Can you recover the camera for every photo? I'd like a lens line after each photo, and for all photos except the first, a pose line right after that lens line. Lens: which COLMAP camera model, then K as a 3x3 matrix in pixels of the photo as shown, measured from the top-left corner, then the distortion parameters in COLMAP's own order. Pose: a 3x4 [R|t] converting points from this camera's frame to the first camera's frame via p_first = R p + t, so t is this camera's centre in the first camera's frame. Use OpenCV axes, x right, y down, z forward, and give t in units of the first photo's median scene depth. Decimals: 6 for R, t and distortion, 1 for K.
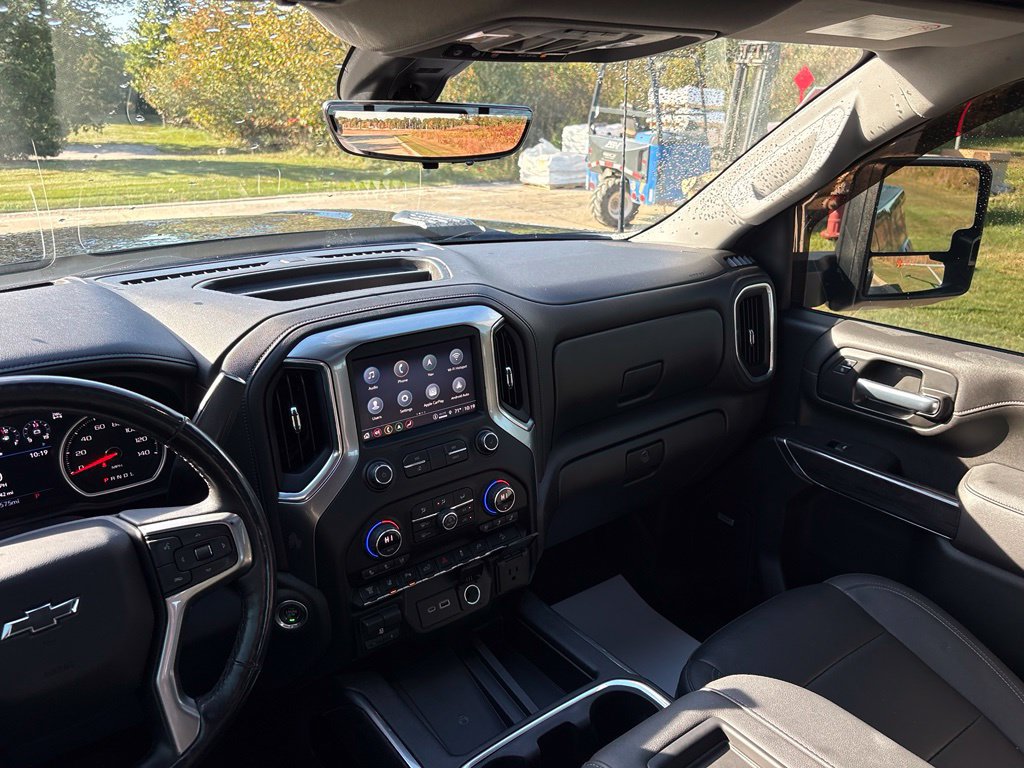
lens RADIAL K [[778.1, 0, 516.6], [0, 778.1, 385.9], [0, 0, 1]] dist [0.026196, -0.026904]
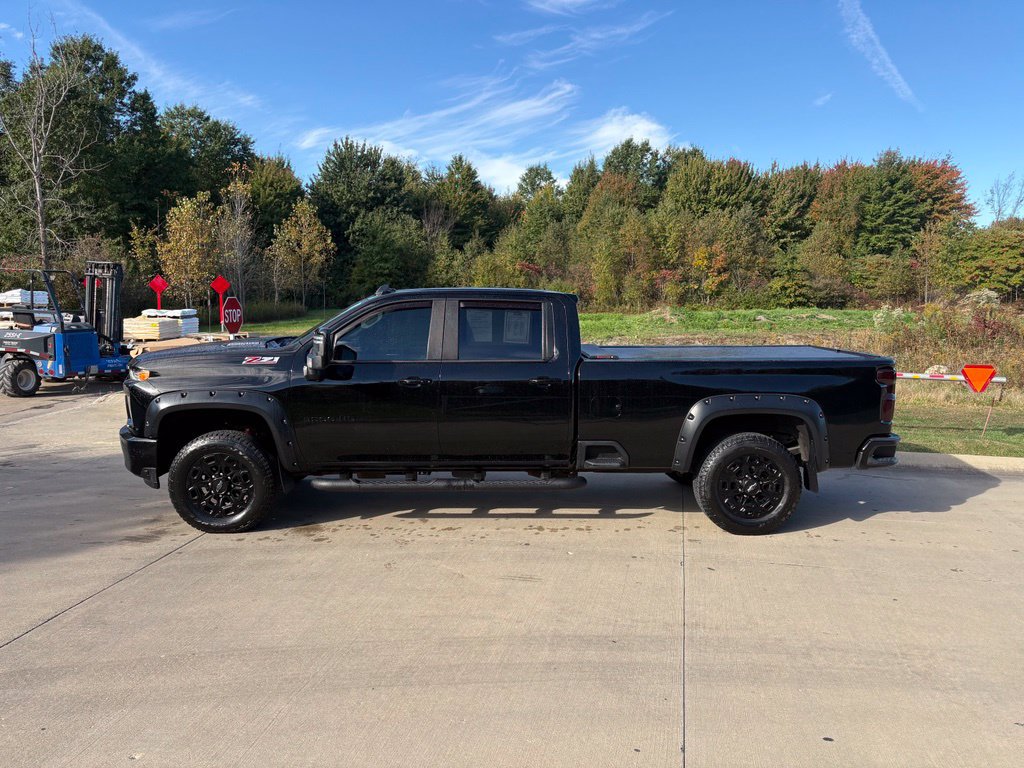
lens RADIAL K [[778.1, 0, 507.4], [0, 778.1, 375.2], [0, 0, 1]] dist [0.026196, -0.026904]
pose [[0.619181, -0.071337, 0.782001, -4.417582], [0.263252, 0.957092, -0.121131, 1.385310], [-0.739806, 0.280865, 0.611393, -4.082946]]
